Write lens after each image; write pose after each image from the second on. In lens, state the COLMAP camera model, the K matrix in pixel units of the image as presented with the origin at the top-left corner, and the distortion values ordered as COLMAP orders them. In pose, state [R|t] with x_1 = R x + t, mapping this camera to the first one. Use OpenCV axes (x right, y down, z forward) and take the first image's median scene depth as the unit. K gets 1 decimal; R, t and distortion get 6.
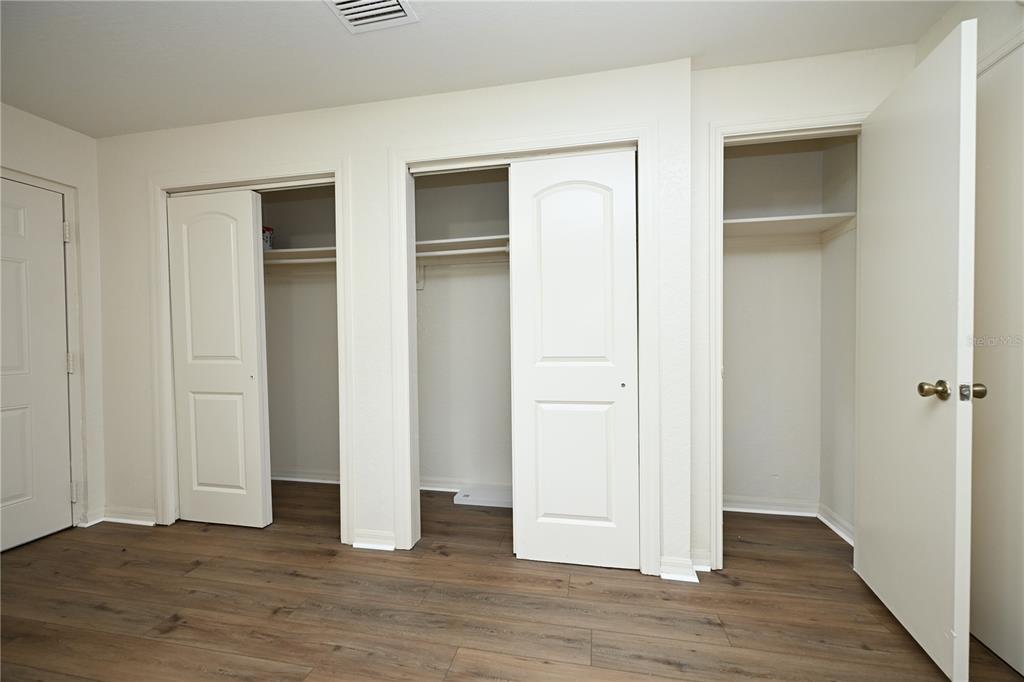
lens RADIAL K [[403.1, 0, 516.4], [0, 403.1, 343.5], [0, 0, 1]] dist [-0.000895, -0.000230]
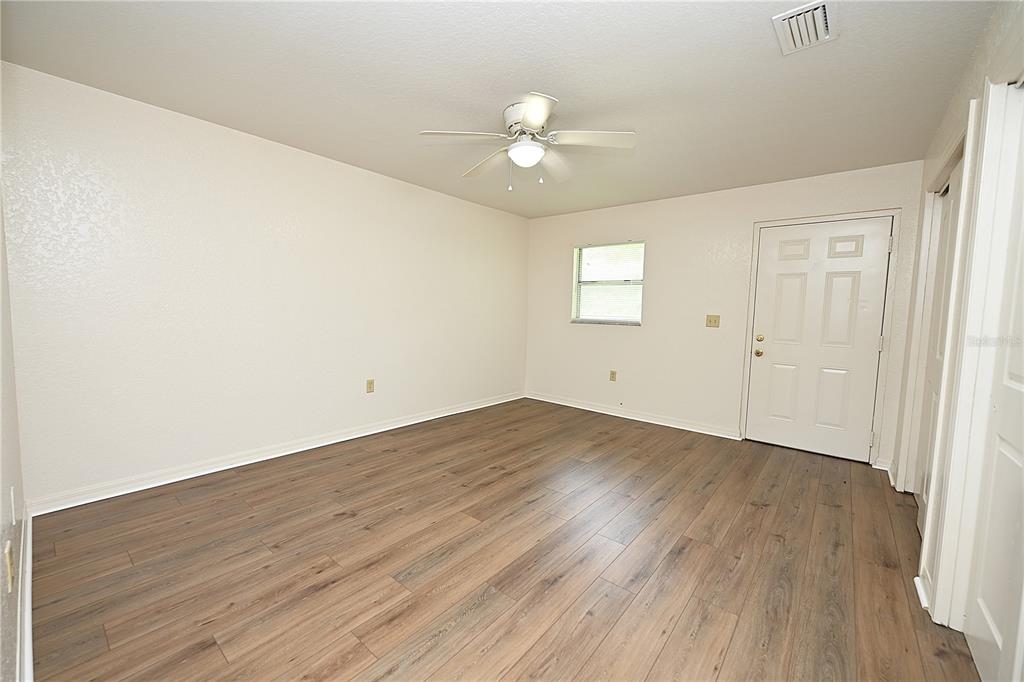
lens RADIAL K [[403.1, 0, 512.4], [0, 403.1, 340.4], [0, 0, 1]] dist [-0.000895, -0.000230]
pose [[-0.473798, 0.064848, -0.878243, 0.840484], [-0.033028, 0.995275, 0.091308, -0.056176], [0.880014, 0.072268, -0.469417, 0.727961]]
